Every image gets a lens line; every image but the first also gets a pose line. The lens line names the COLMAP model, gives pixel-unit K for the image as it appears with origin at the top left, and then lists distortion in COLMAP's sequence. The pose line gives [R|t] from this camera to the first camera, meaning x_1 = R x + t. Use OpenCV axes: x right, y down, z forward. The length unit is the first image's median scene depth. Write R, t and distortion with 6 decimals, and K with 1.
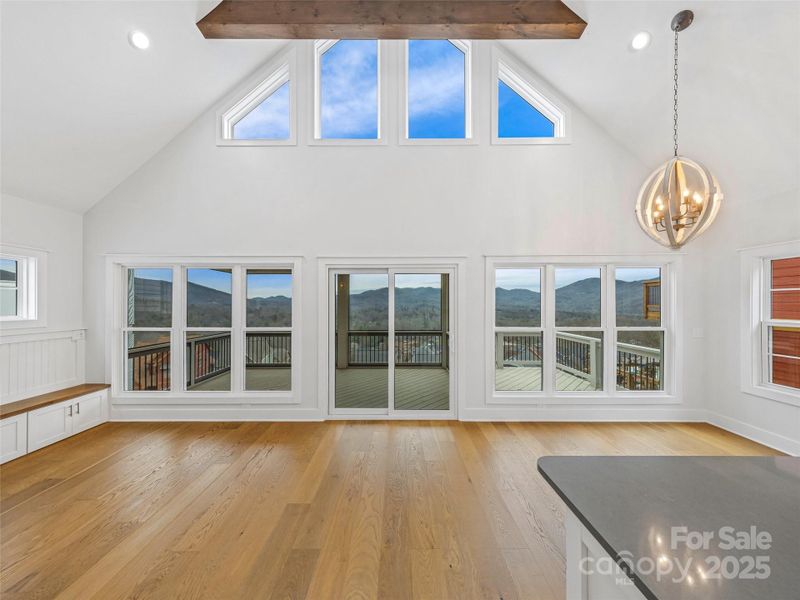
lens RADIAL K [[273.0, 0, 399.0], [0, 273.0, 303.2], [0, 0, 1]] dist [0.010210, 0.000353]
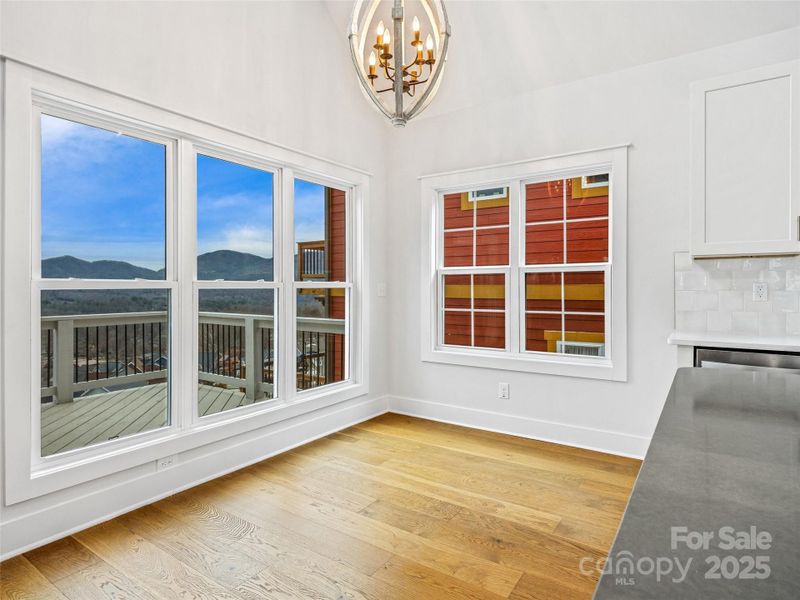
lens RADIAL K [[449.3, 0, 394.1], [0, 449.3, 297.4], [0, 0, 1]] dist [-0.000172, -0.000545]
pose [[0.557591, -0.009670, 0.830060, 0.132272], [-0.007123, 0.999840, 0.016433, 0.102425], [-0.830085, -0.015076, 0.557433, 0.312512]]
